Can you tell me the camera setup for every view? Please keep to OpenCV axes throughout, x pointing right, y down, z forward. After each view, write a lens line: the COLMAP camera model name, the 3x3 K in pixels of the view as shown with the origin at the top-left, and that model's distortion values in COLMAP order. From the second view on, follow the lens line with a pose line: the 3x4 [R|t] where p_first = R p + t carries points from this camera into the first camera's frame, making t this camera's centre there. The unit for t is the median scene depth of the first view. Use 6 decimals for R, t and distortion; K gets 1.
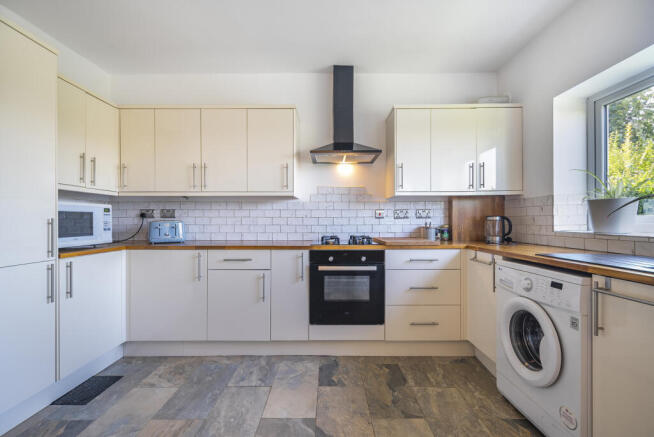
lens RADIAL K [[282.5, 0, 329.0], [0, 282.5, 220.6], [0, 0, 1]] dist [0.002250, 0.000134]
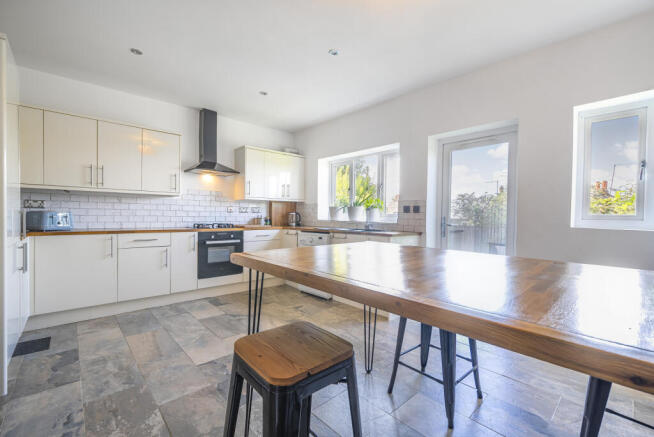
lens RADIAL K [[282.5, 0, 326.9], [0, 282.5, 220.1], [0, 0, 1]] dist [0.002250, 0.000134]
pose [[0.739303, -0.000261, 0.673373, -0.598480], [-0.013174, 0.999803, 0.014852, 0.006139], [-0.673244, -0.019851, 0.739153, -0.641659]]
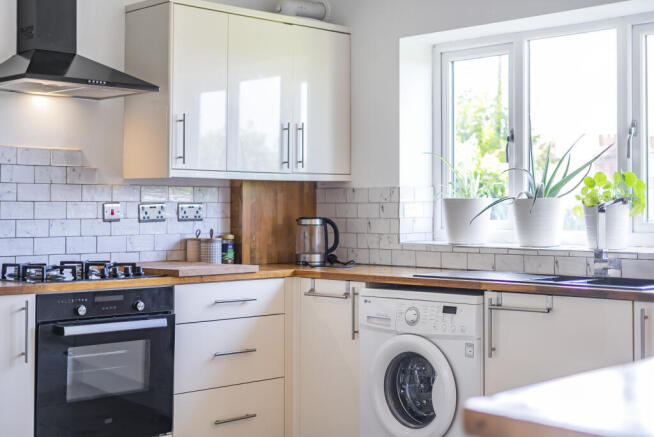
lens RADIAL K [[946.1, 0, 321.3], [0, 946.1, 214.2], [0, 0, 1]] dist [-0.013028, 0.000000]
pose [[0.718403, 0.002702, 0.695622, -0.798589], [-0.004036, 0.999992, 0.000284, -0.026835], [-0.695616, -0.003011, 0.718408, -0.410712]]
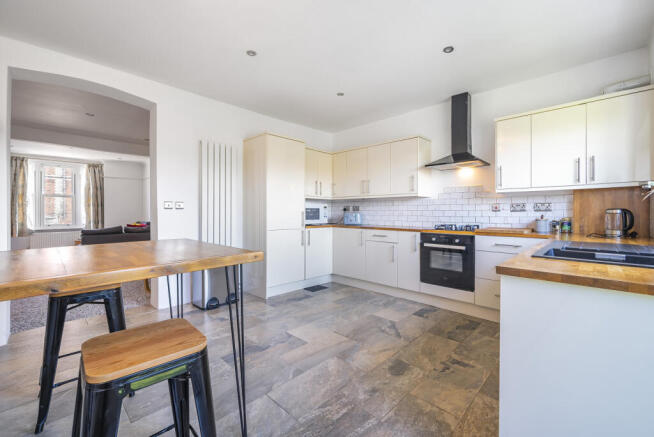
lens RADIAL K [[273.1, 0, 330.0], [0, 273.1, 214.3], [0, 0, 1]] dist [-0.002243, 0.000393]
pose [[0.718102, 0.007830, -0.695894, 0.595120], [-0.003835, 0.999966, 0.007293, -0.000821], [0.695927, -0.002569, 0.718108, -0.380476]]
